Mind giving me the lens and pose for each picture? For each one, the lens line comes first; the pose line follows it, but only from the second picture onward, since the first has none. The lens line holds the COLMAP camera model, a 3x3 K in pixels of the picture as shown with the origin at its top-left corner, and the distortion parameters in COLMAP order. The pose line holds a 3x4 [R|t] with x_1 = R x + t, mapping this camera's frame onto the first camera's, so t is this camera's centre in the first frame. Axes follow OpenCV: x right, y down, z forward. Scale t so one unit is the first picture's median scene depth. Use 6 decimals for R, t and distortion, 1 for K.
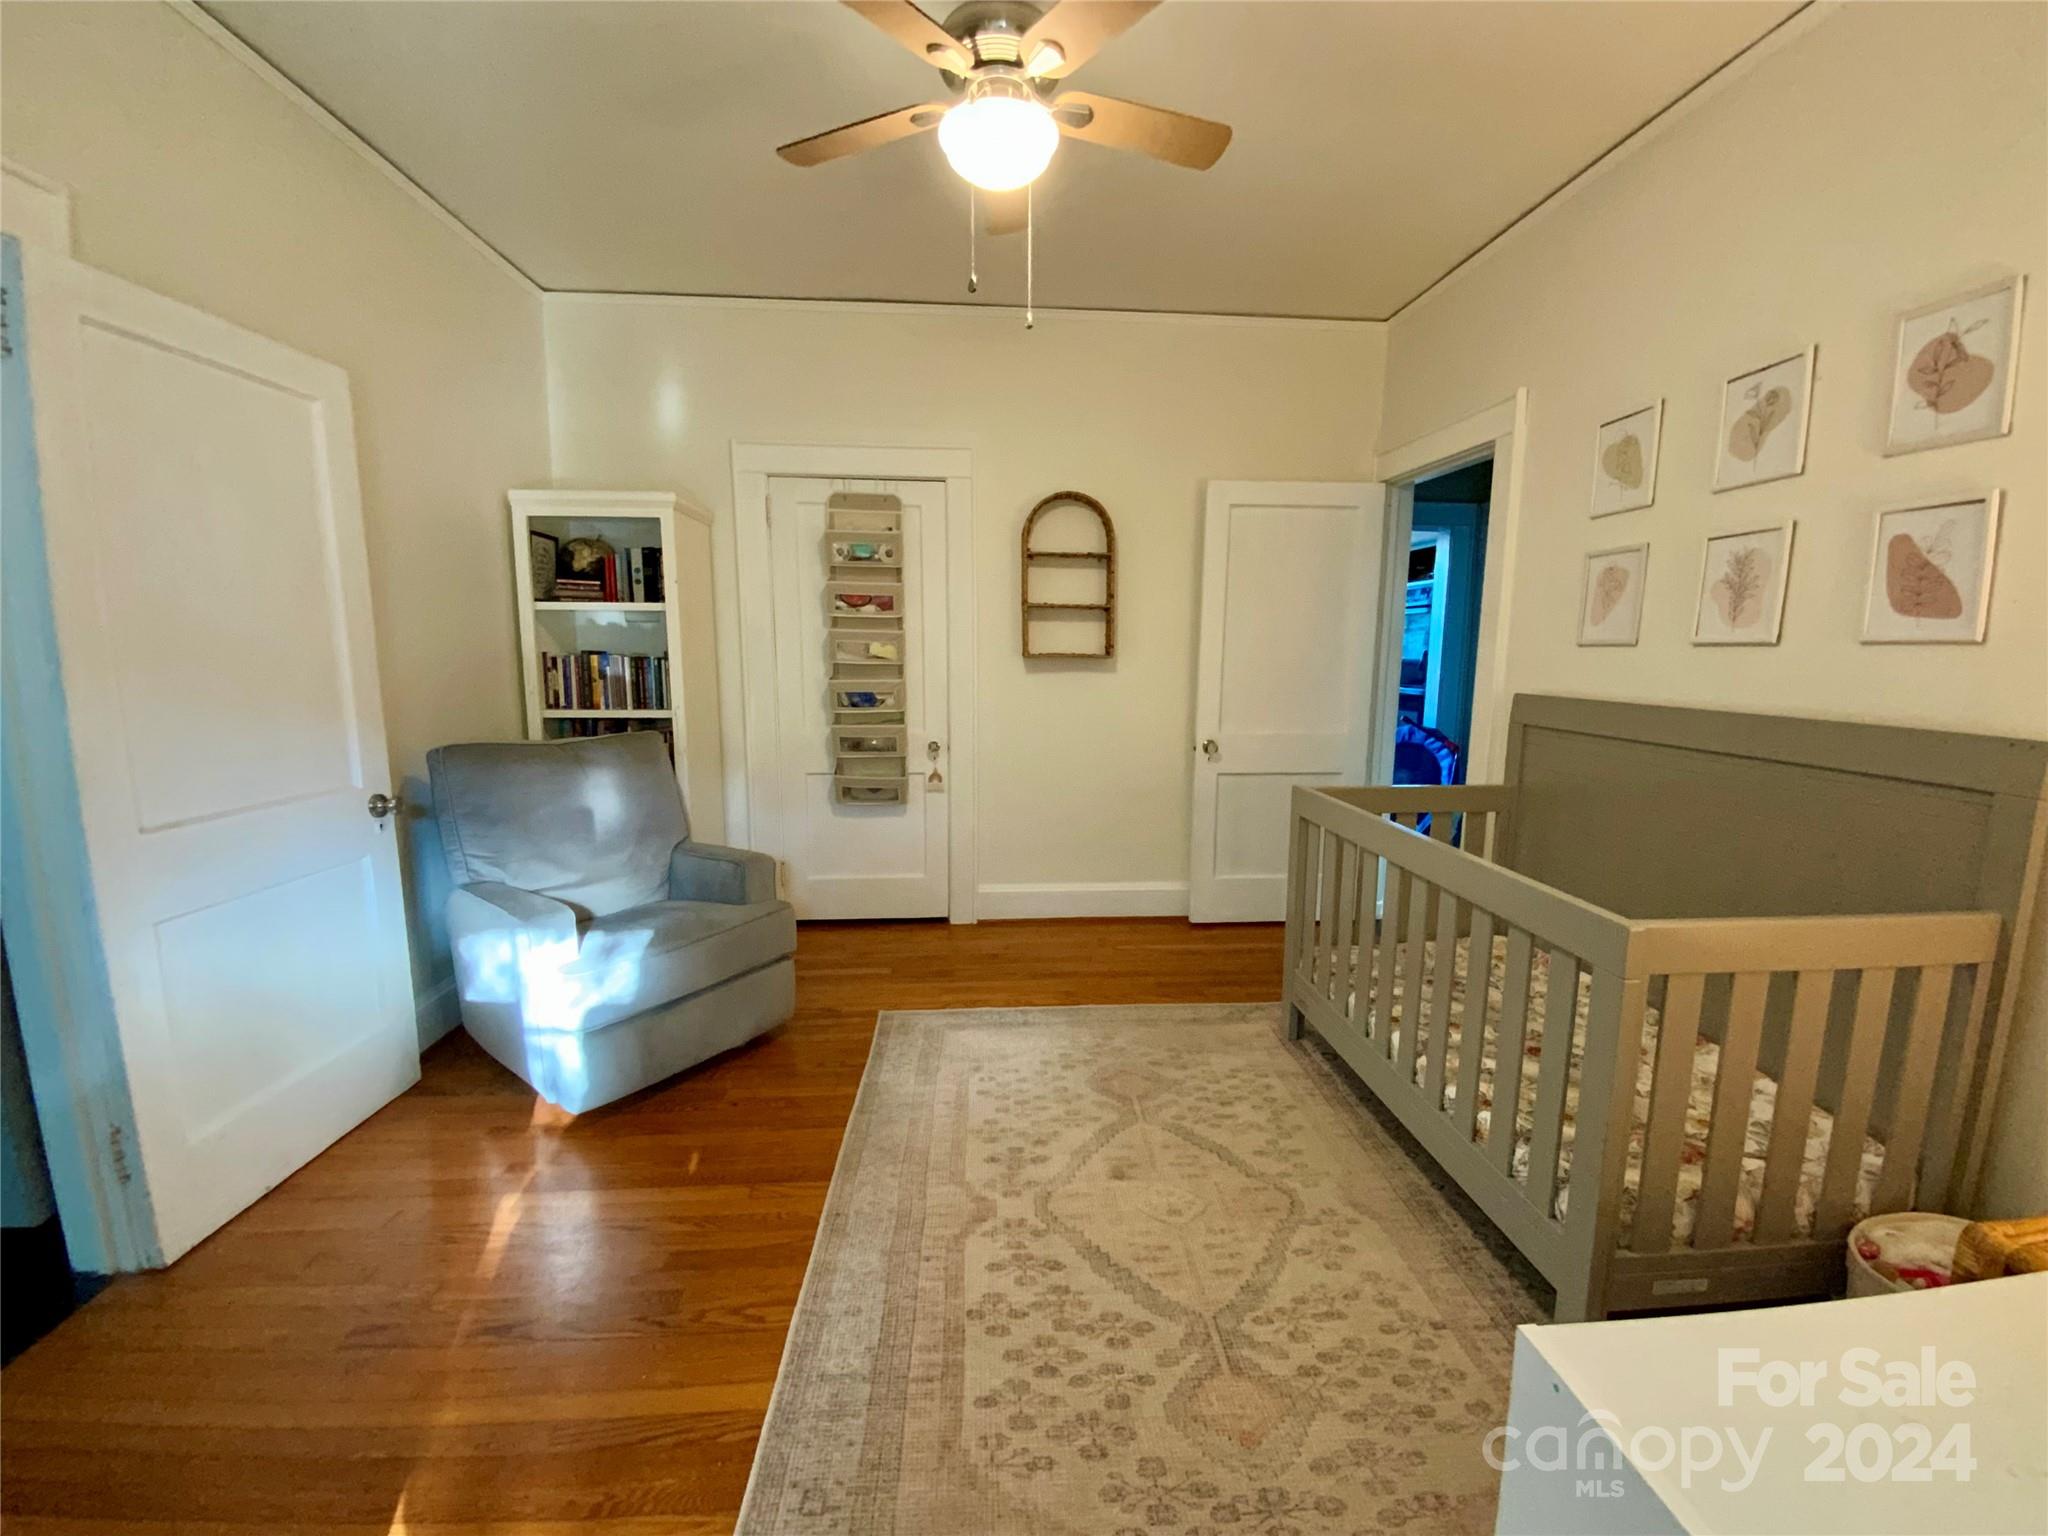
lens RADIAL K [[839.2, 0, 1030.4], [0, 839.2, 760.2], [0, 0, 1]] dist [0.020778, -0.019112]
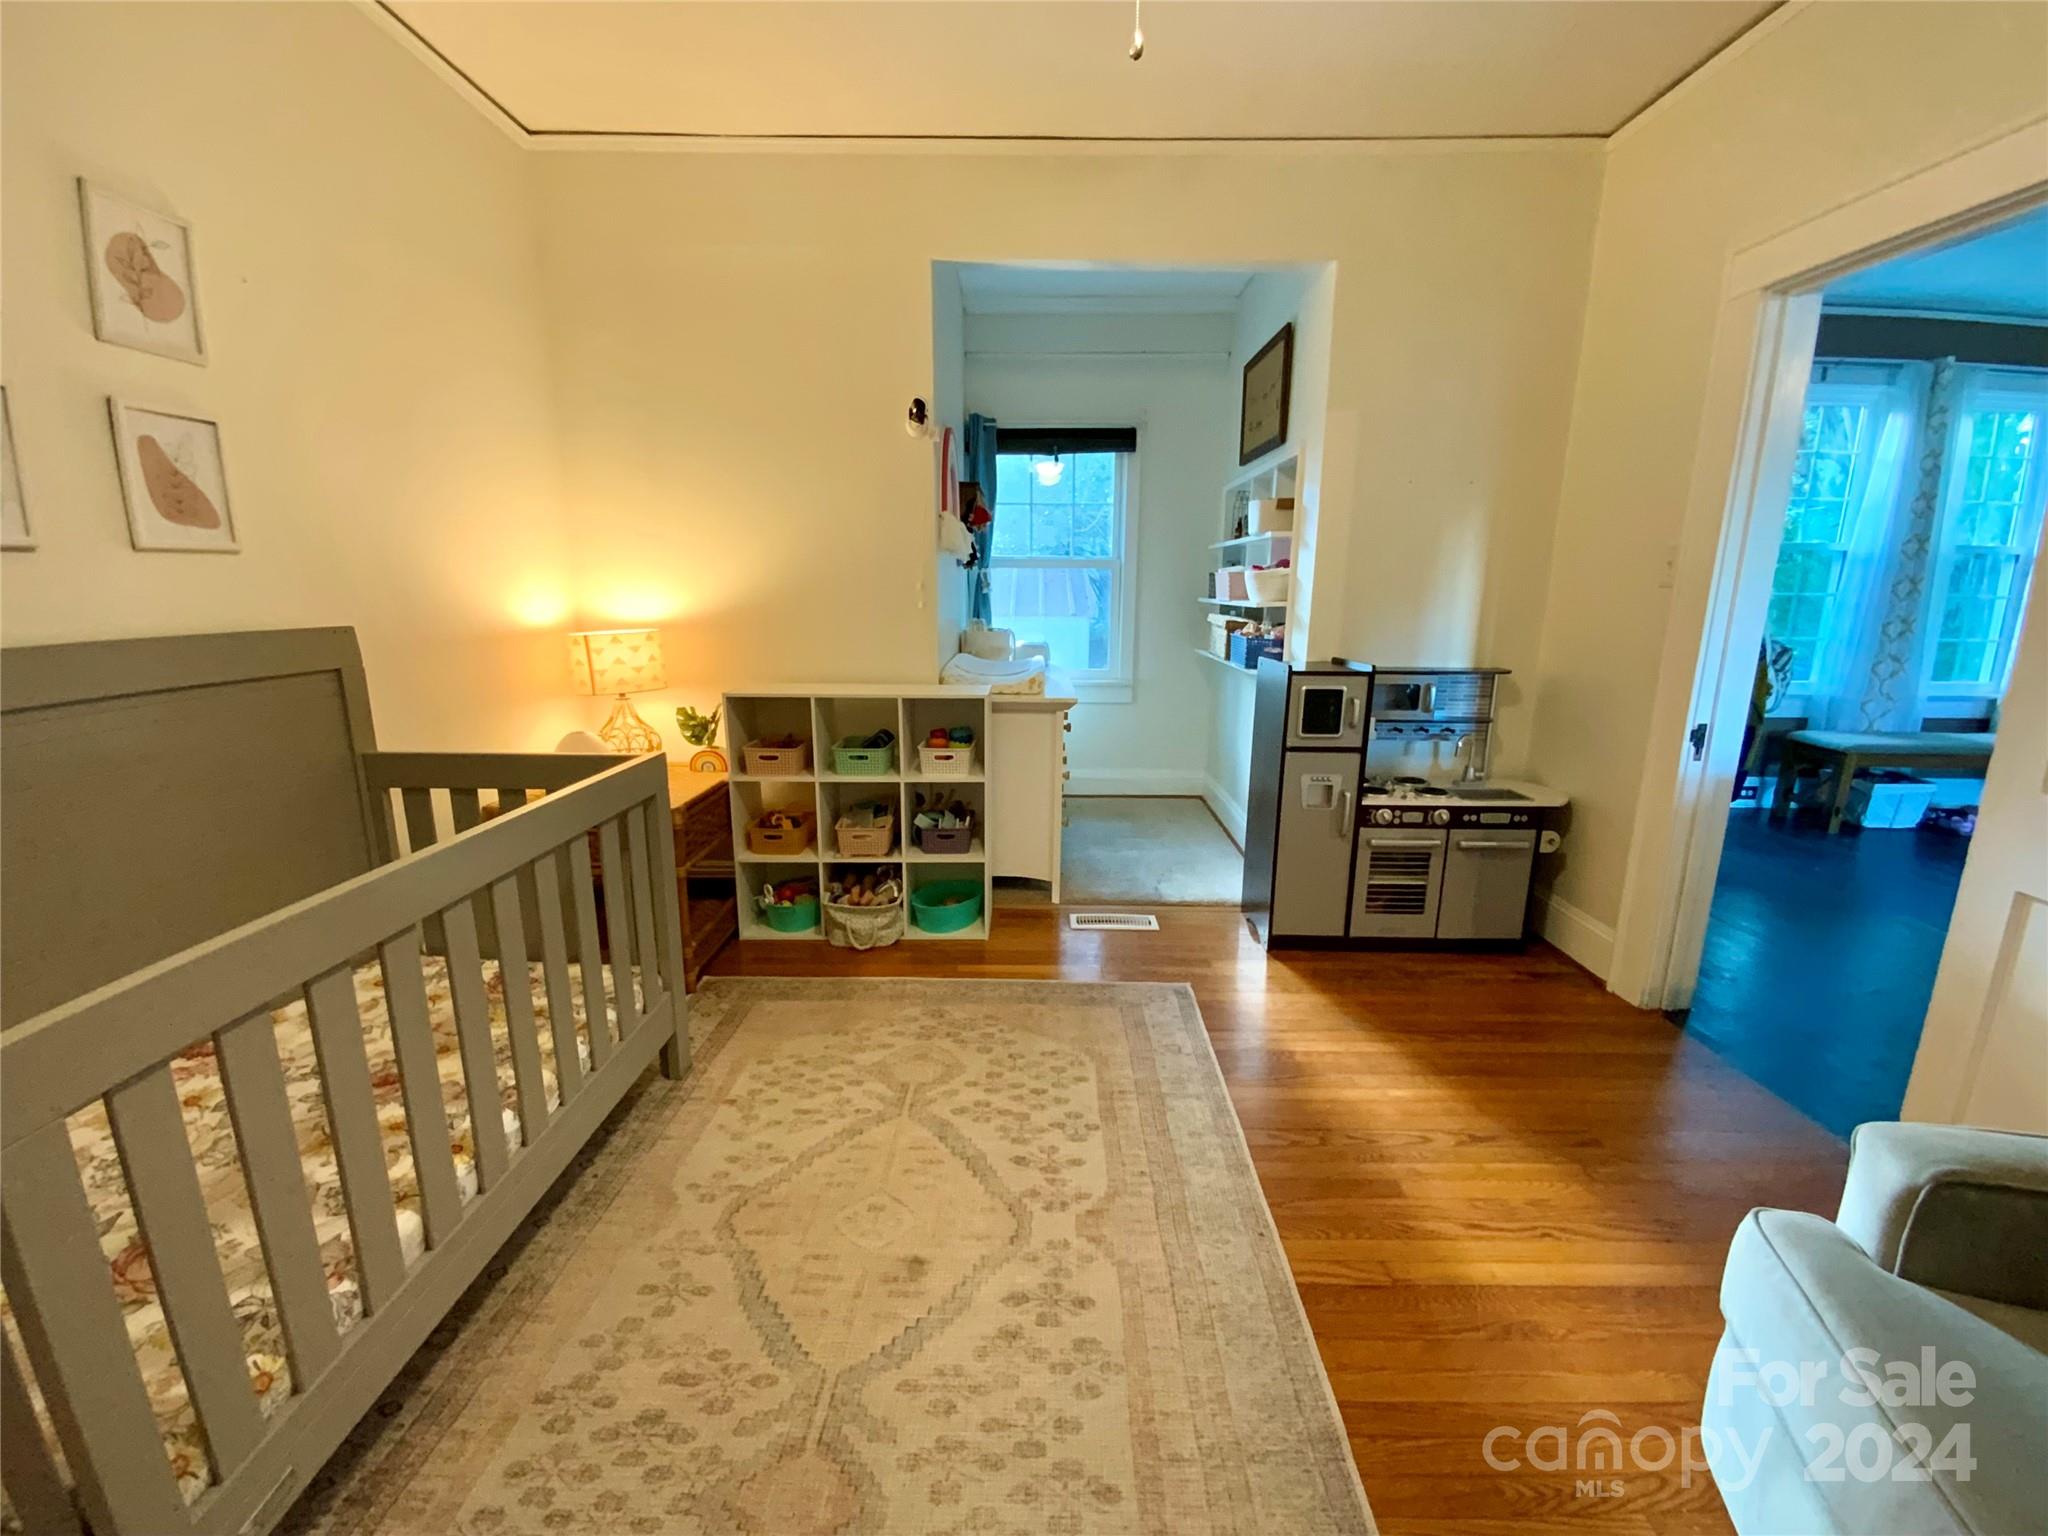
lens RADIAL K [[839.2, 0, 1030.4], [0, 839.2, 760.2], [0, 0, 1]] dist [0.020778, -0.019112]
pose [[-0.996239, -0.032188, 0.080441, -0.053802], [-0.002435, 0.938464, 0.345368, -0.242807], [-0.086608, 0.343873, -0.935013, 1.850709]]
